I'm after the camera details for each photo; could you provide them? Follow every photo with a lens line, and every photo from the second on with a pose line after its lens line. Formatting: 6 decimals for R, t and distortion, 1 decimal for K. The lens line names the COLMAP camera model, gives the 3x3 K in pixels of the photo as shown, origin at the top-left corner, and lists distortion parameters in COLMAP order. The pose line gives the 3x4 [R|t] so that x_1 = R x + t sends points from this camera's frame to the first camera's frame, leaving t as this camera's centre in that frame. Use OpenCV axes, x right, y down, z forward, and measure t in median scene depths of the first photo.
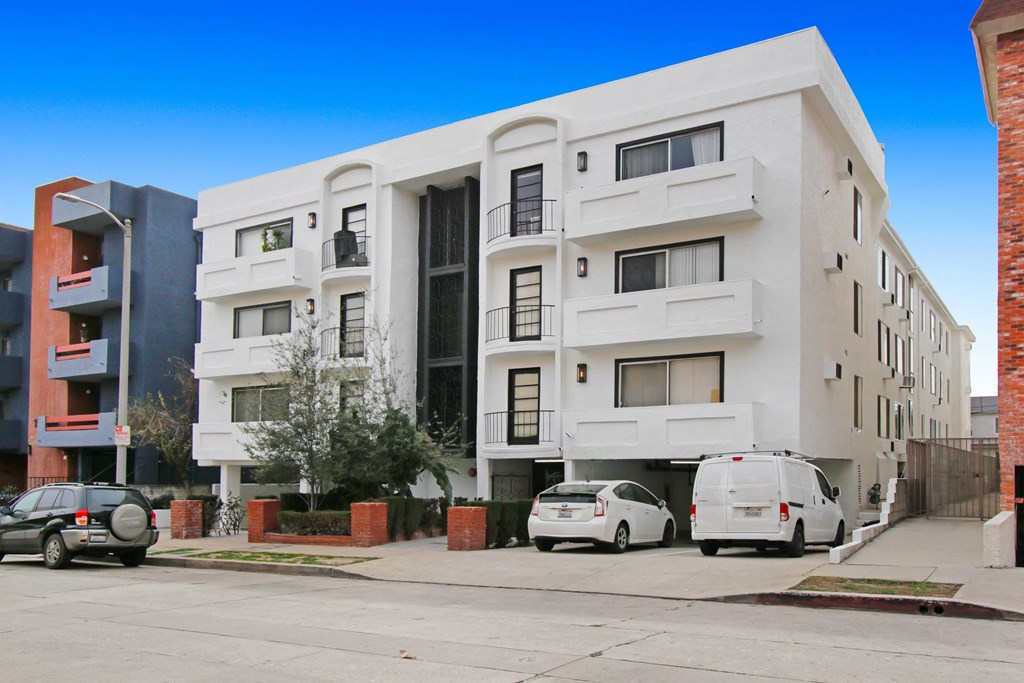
lens RADIAL K [[448.8, 0, 512.0], [0, 448.8, 341.5], [0, 0, 1]] dist [0.004158, -0.009449]
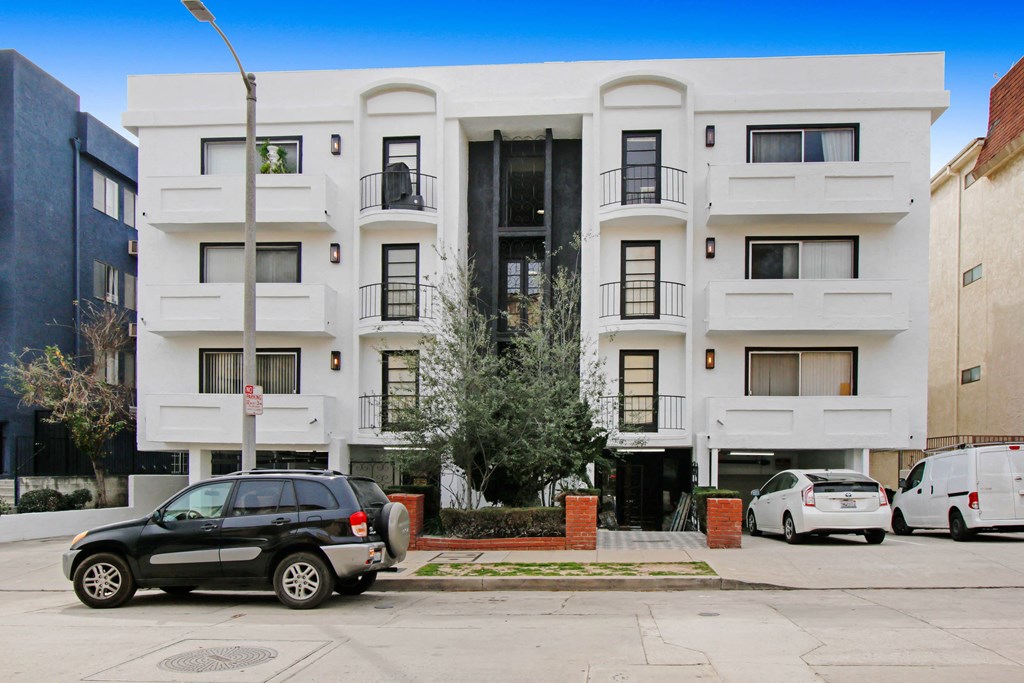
lens RADIAL K [[468.1, 0, 506.6], [0, 468.1, 344.6], [0, 0, 1]] dist [0.009452, -0.010310]
pose [[0.958096, 0.075358, 0.276356, -0.516522], [-0.085297, 0.996064, 0.024101, 0.051228], [-0.273452, -0.046663, 0.960753, 0.155428]]
